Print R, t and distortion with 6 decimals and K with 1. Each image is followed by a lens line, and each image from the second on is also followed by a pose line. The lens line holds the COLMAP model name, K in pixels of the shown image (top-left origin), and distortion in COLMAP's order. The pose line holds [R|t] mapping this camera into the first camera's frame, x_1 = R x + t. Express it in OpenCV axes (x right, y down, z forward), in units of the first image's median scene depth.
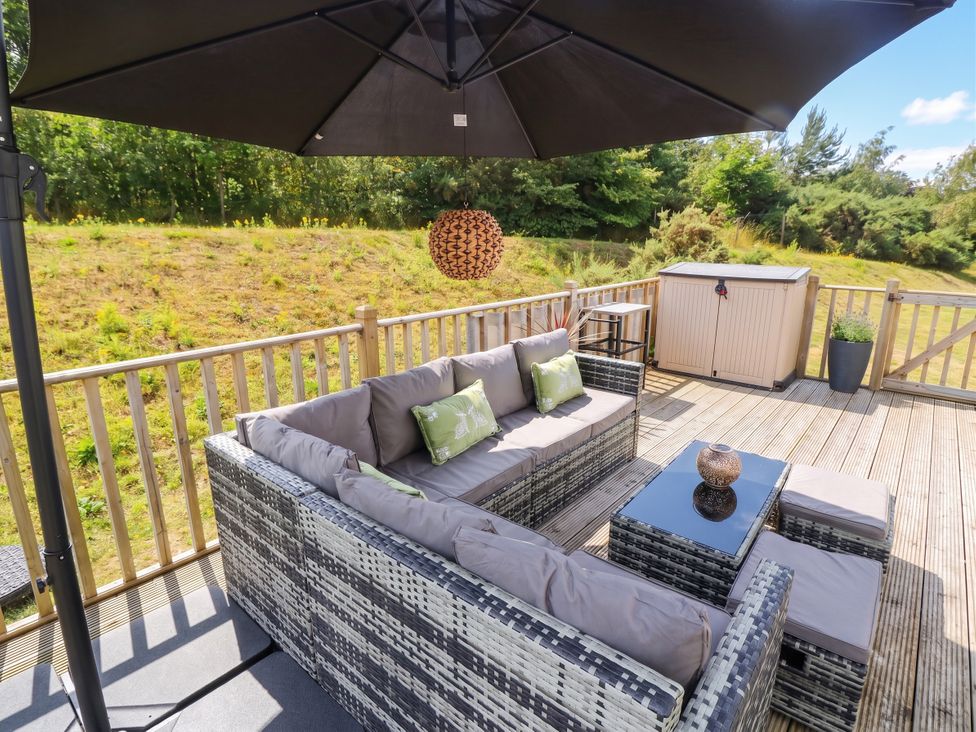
lens RADIAL K [[528.6, 0, 495.5], [0, 528.6, 357.5], [0, 0, 1]] dist [-0.000054, -0.013063]
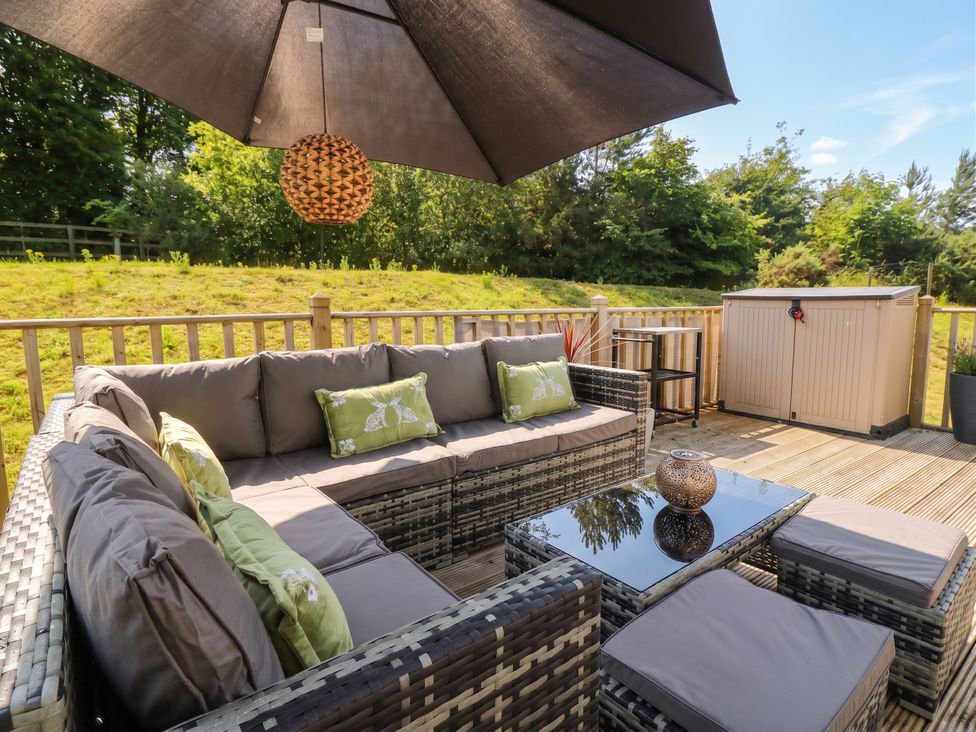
lens RADIAL K [[528.6, 0, 495.5], [0, 528.6, 357.5], [0, 0, 1]] dist [-0.000054, -0.013063]
pose [[0.975349, 0.017988, -0.219935, 0.225140], [-0.045728, 0.991514, -0.121696, 0.095351], [0.215879, 0.128753, 0.967894, 0.159192]]
